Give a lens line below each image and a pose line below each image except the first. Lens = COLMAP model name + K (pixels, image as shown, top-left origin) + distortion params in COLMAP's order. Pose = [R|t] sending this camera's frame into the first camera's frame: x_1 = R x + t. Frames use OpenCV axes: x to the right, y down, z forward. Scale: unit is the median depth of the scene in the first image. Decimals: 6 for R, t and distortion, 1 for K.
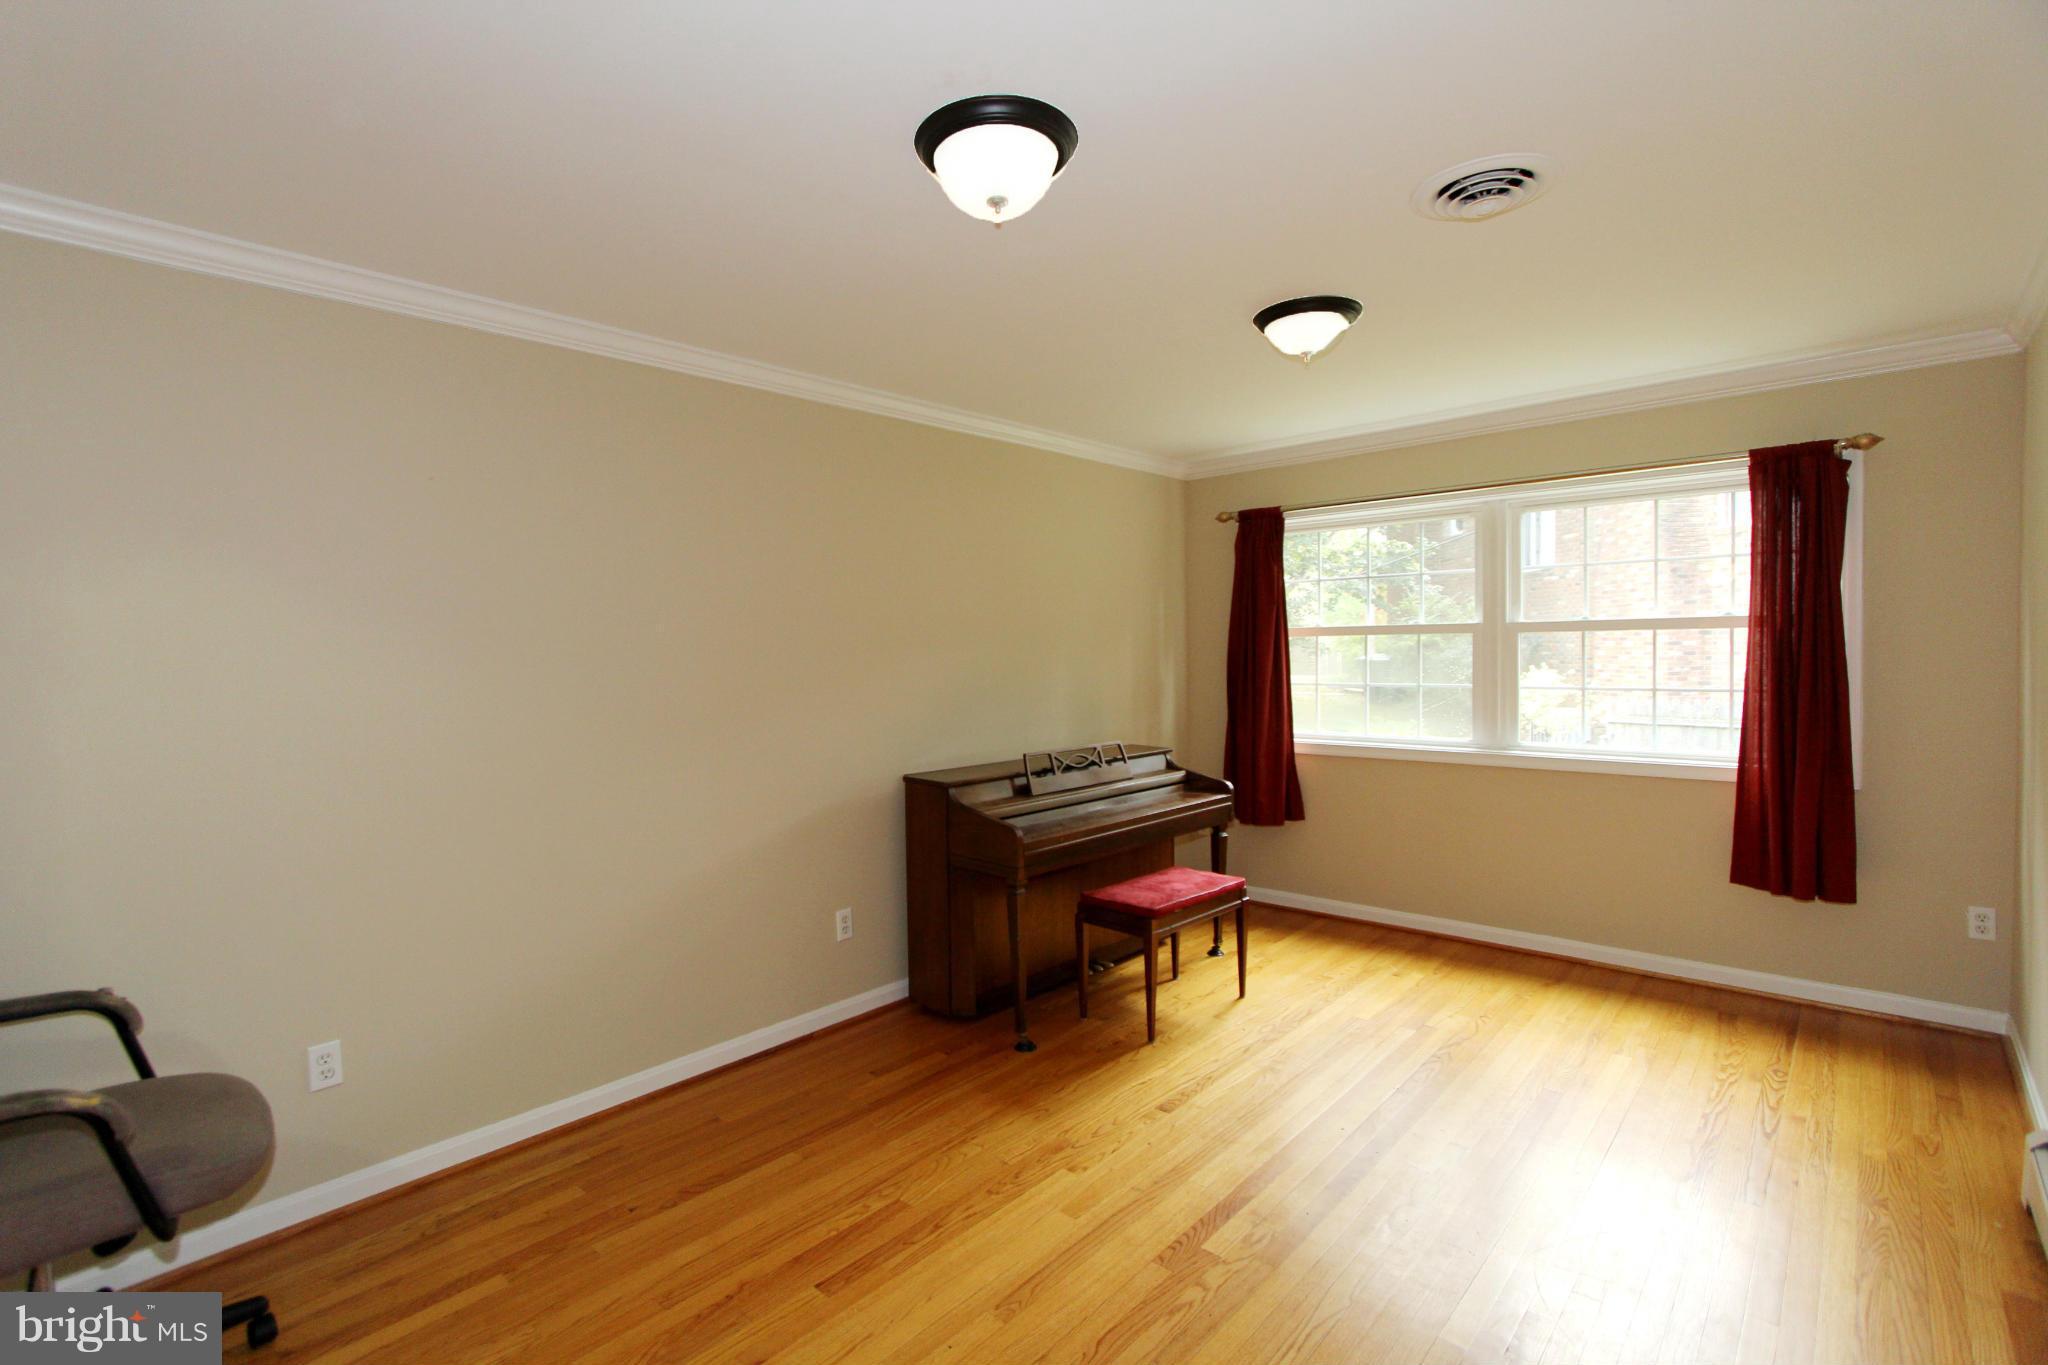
lens RADIAL K [[942.6, 0, 1012.4], [0, 942.6, 693.8], [0, 0, 1]] dist [-0.008258, 0.000533]
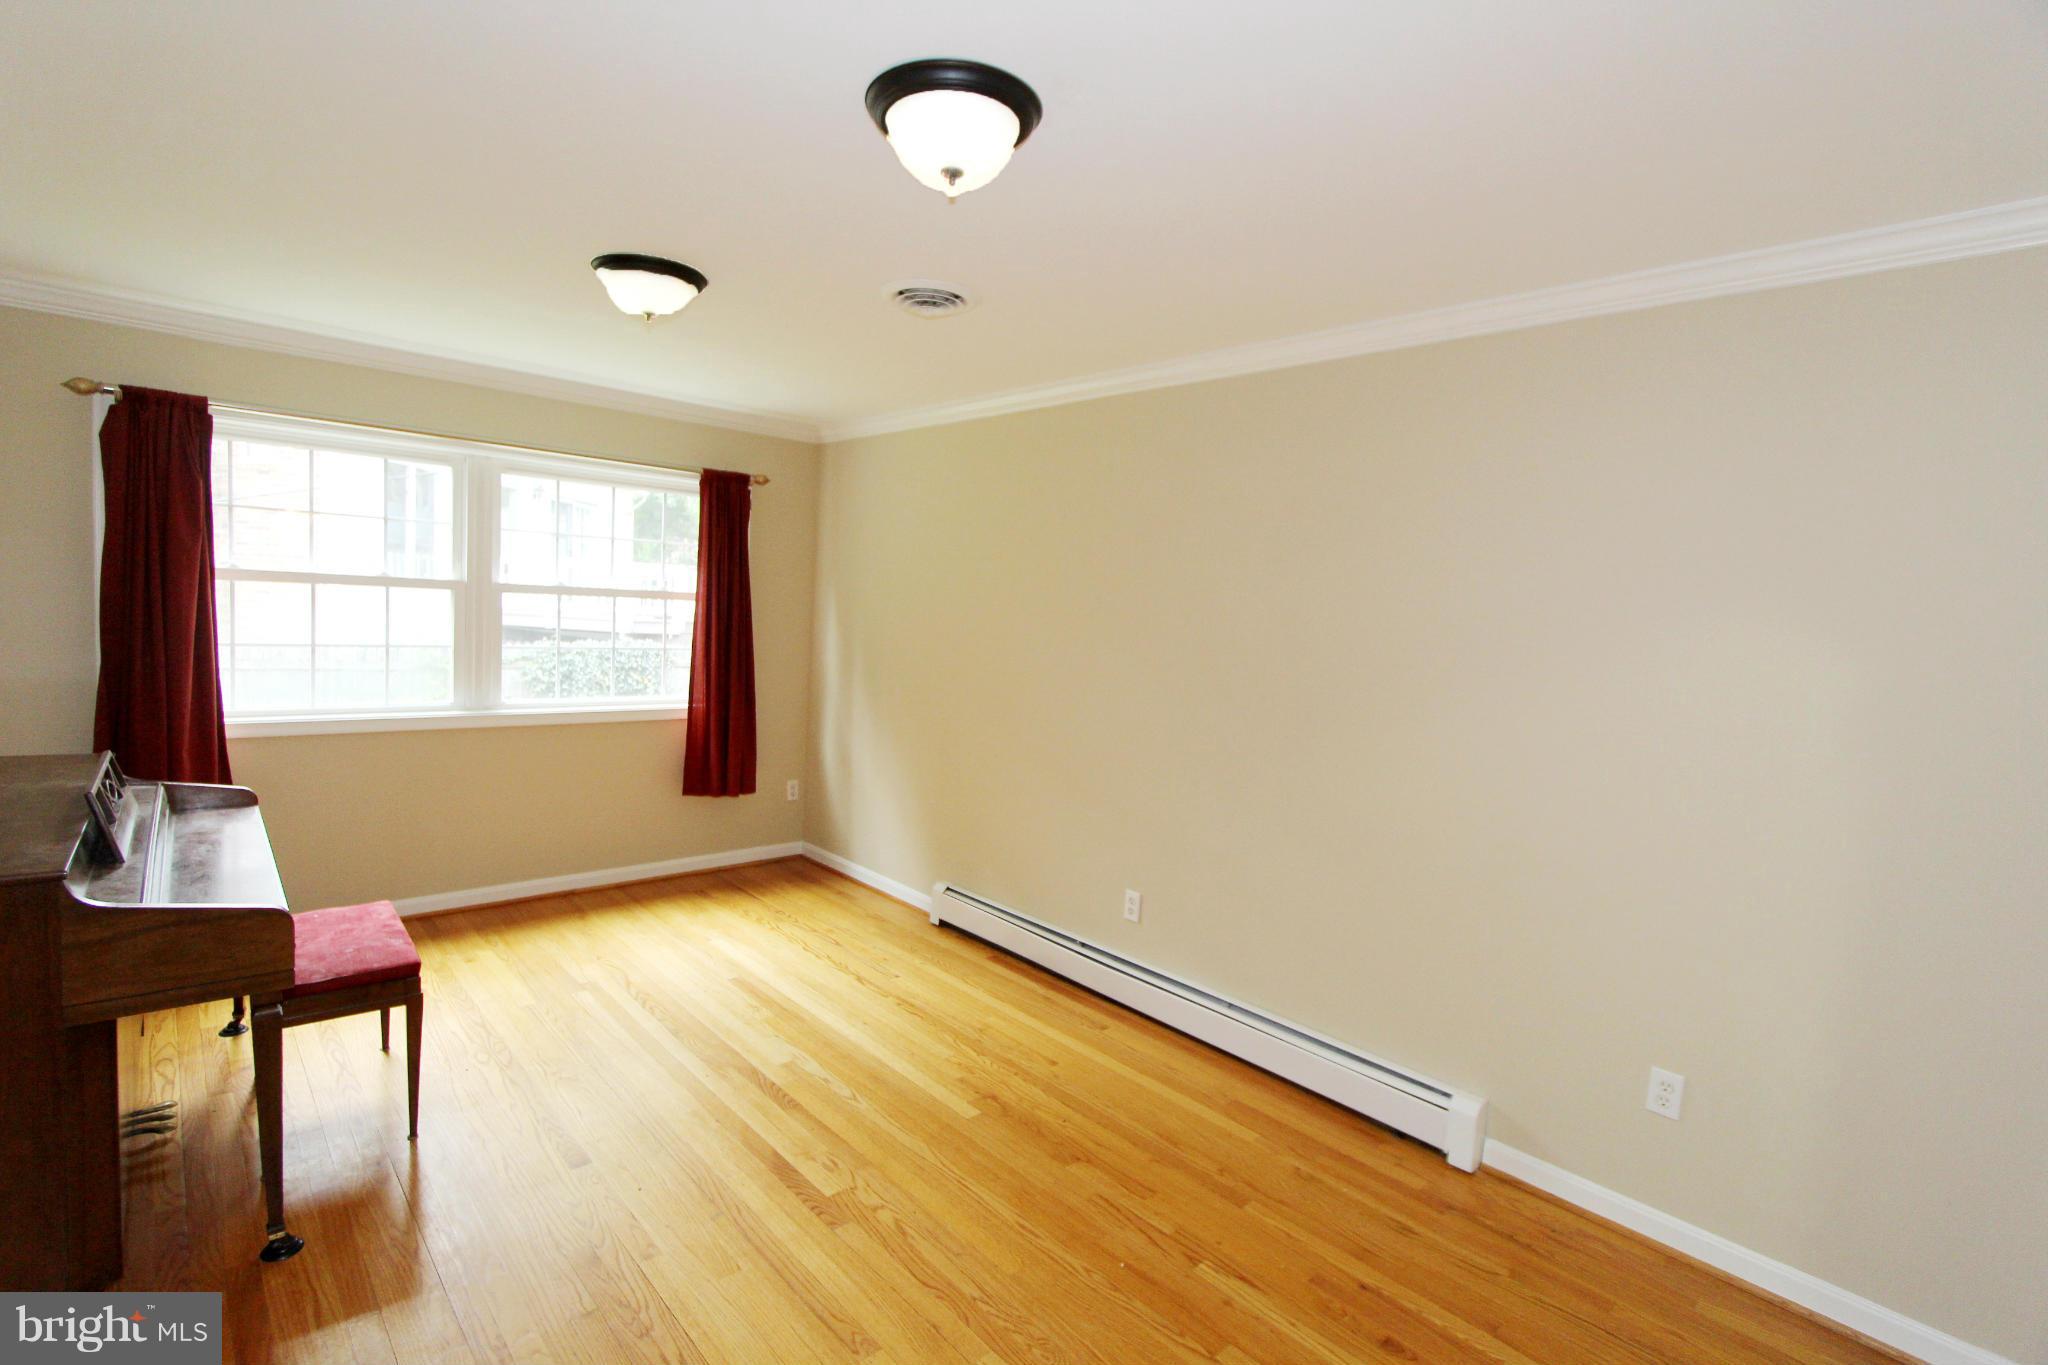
lens RADIAL K [[942.6, 0, 1018.4], [0, 942.6, 670.2], [0, 0, 1]] dist [-0.008258, 0.000533]
pose [[0.084500, -0.045818, 0.995370, -0.473976], [-0.005805, 0.998903, 0.046473, -0.035464], [-0.996407, -0.009705, 0.084141, 0.403693]]
